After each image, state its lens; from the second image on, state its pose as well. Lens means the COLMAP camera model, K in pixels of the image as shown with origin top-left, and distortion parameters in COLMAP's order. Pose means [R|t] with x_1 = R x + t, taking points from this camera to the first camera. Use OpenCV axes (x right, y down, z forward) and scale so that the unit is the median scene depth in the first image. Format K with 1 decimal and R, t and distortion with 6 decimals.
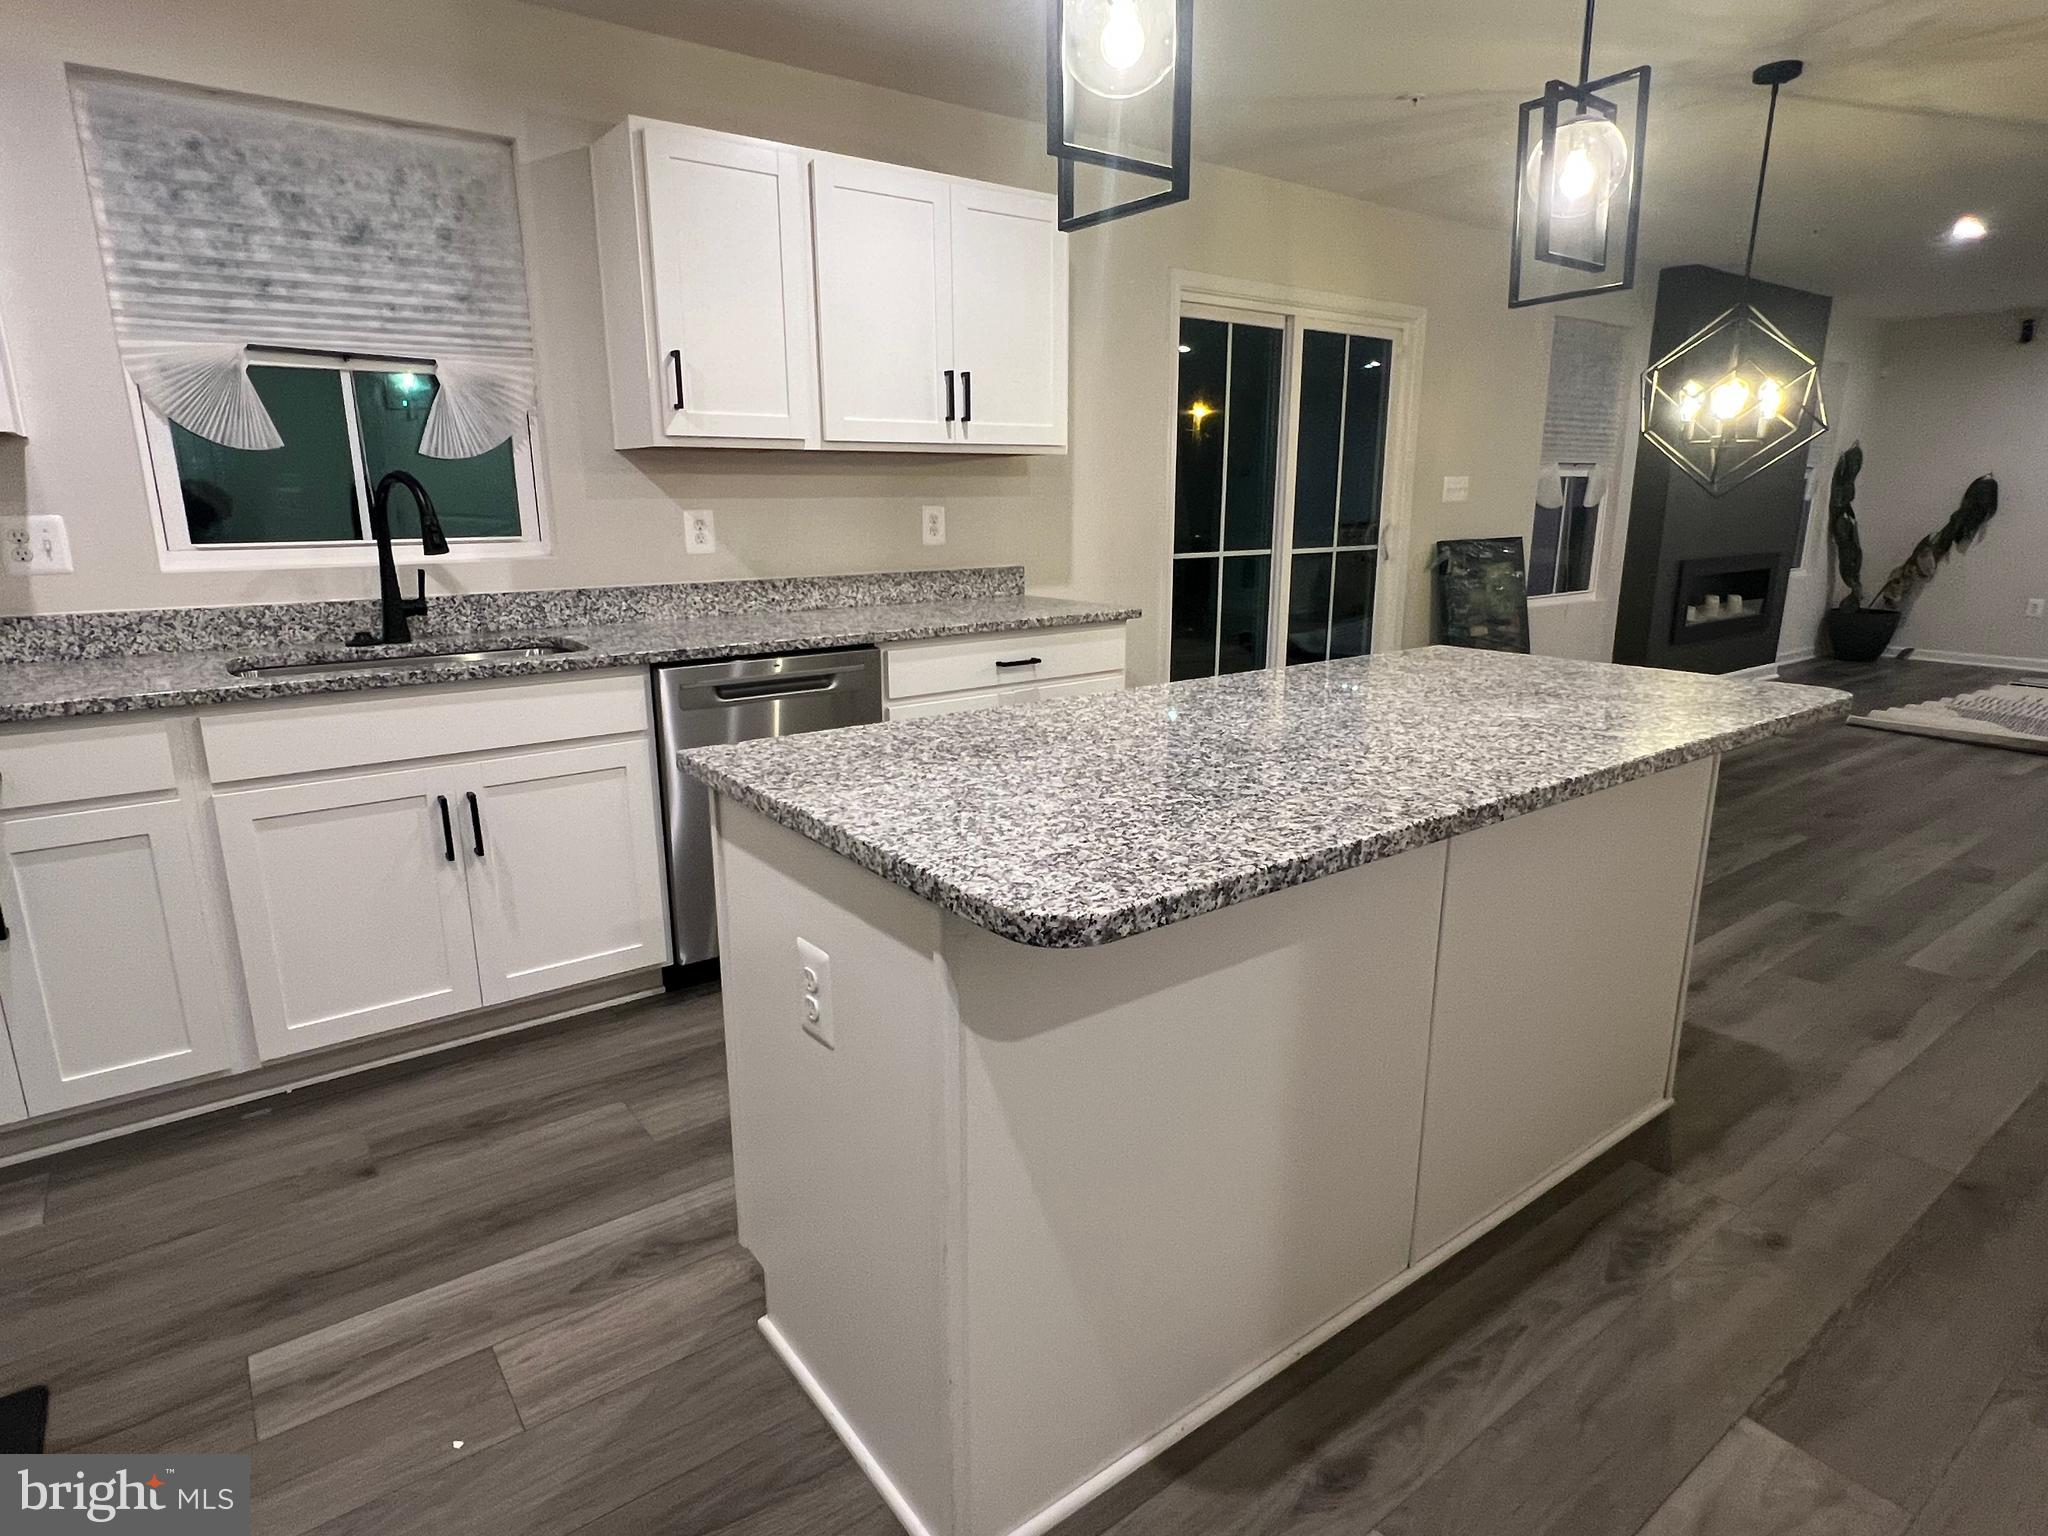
lens RADIAL K [[1127.1, 0, 1006.7], [0, 1127.1, 778.8], [0, 0, 1]] dist [-0.002197, 0.000464]
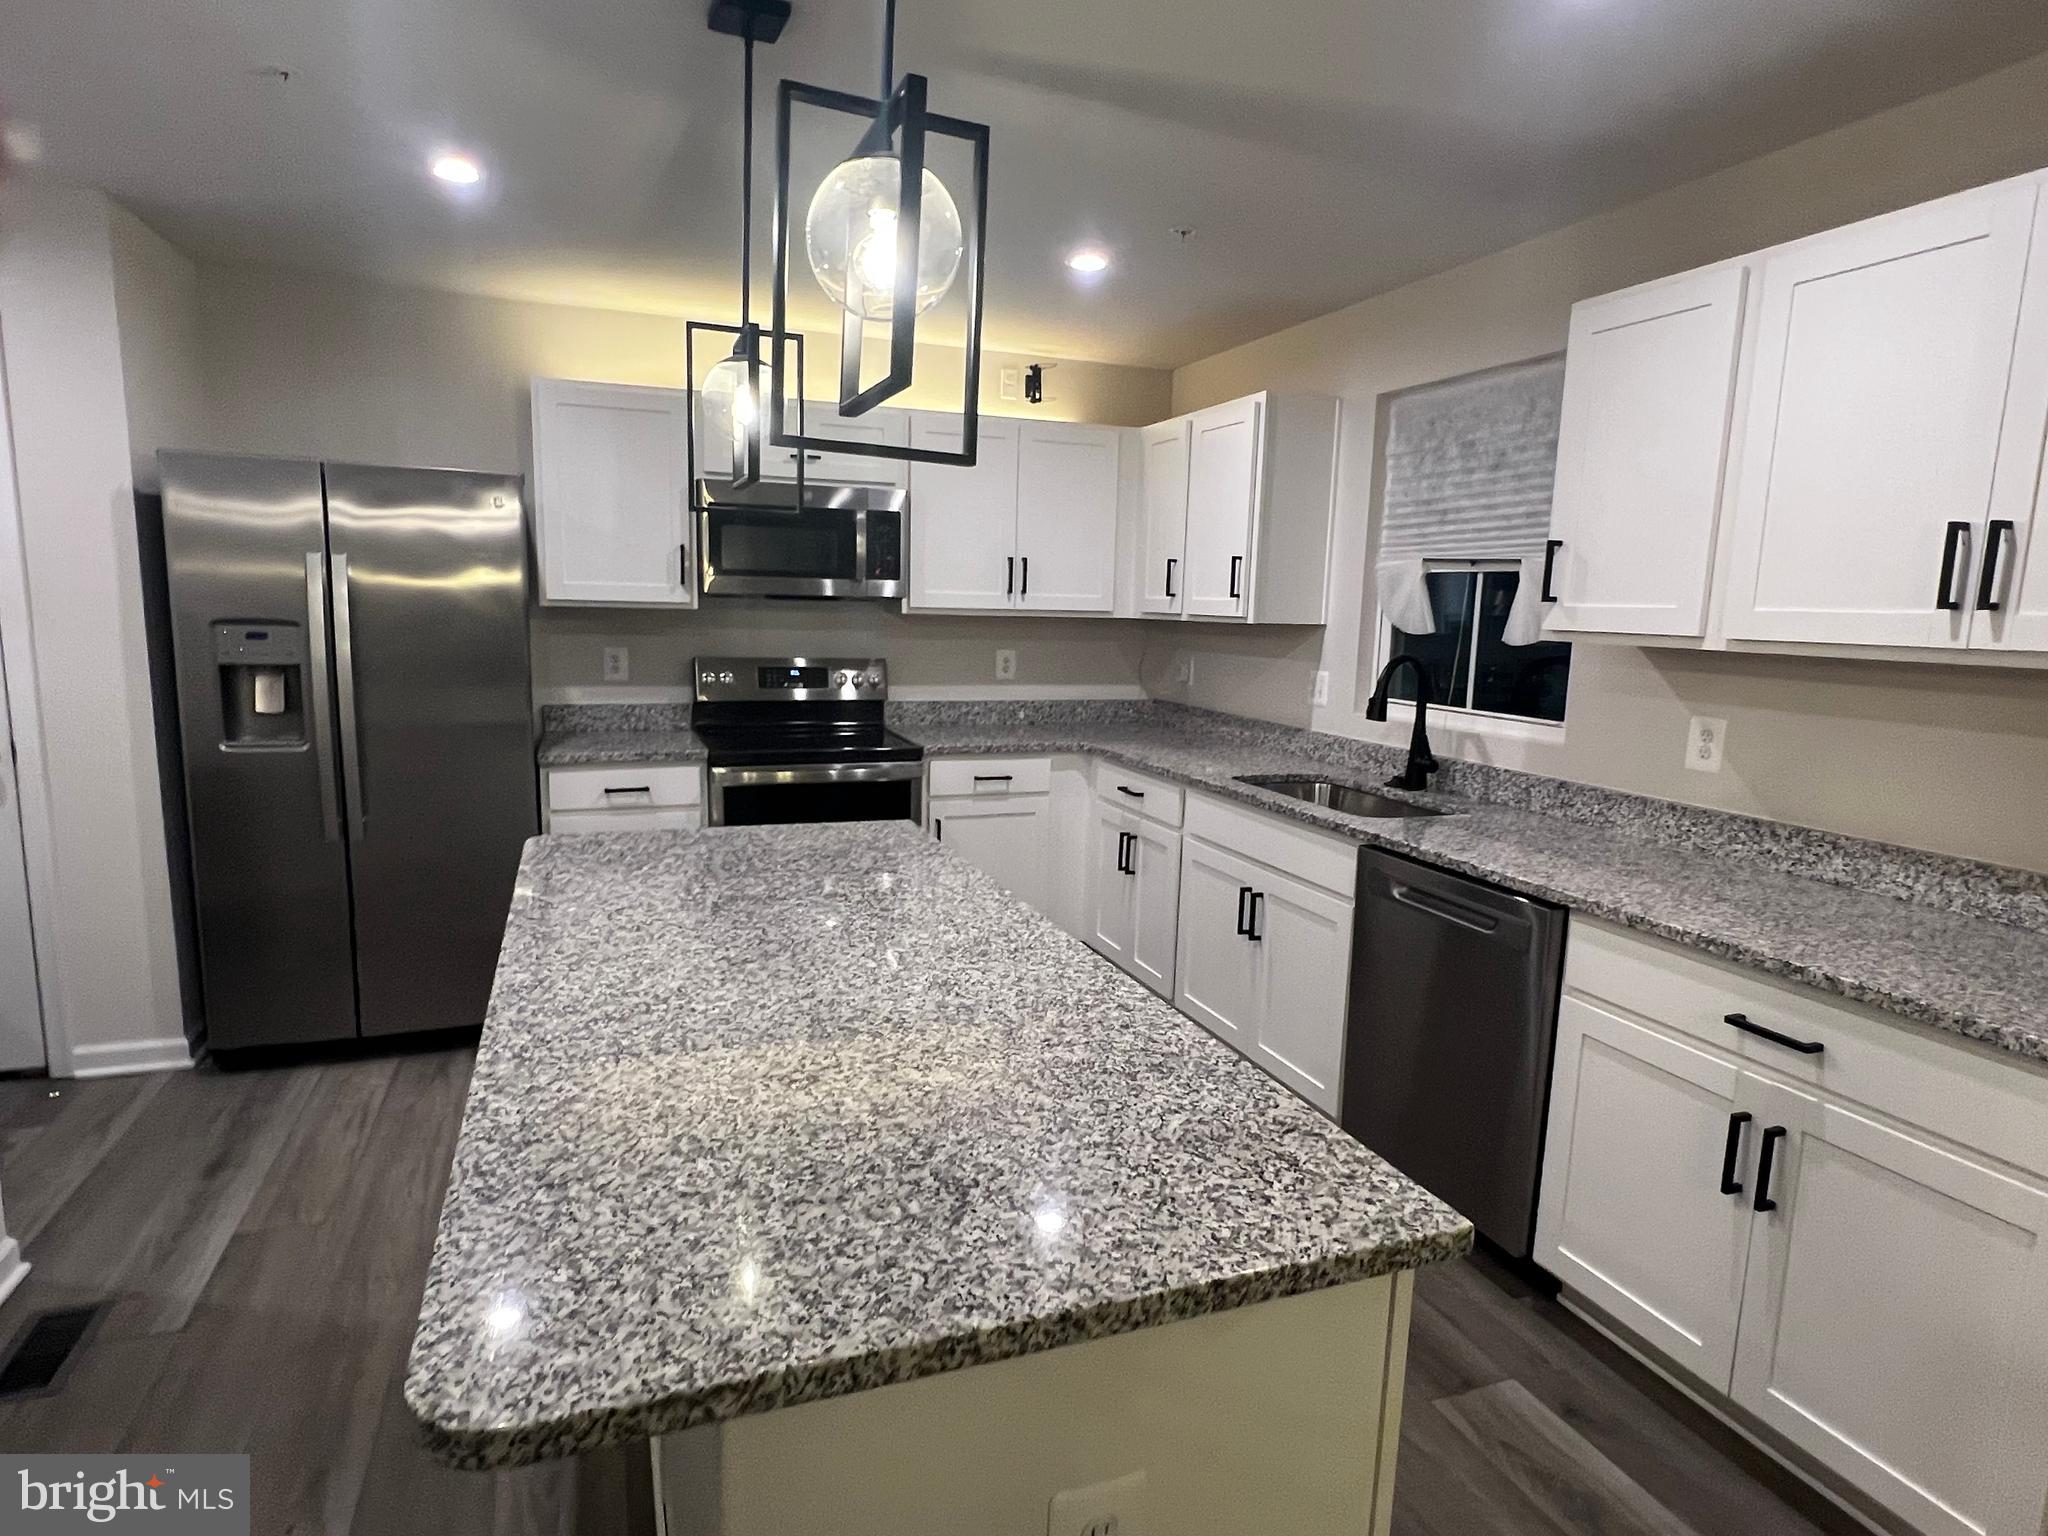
lens RADIAL K [[1127.1, 0, 1010.6], [0, 1127.1, 780.8], [0, 0, 1]] dist [-0.002197, 0.000464]
pose [[-0.276882, 0.148595, -0.949345, 0.744749], [-0.262642, 0.938647, 0.223522, -0.293244], [0.924313, 0.311227, -0.220867, 0.879372]]
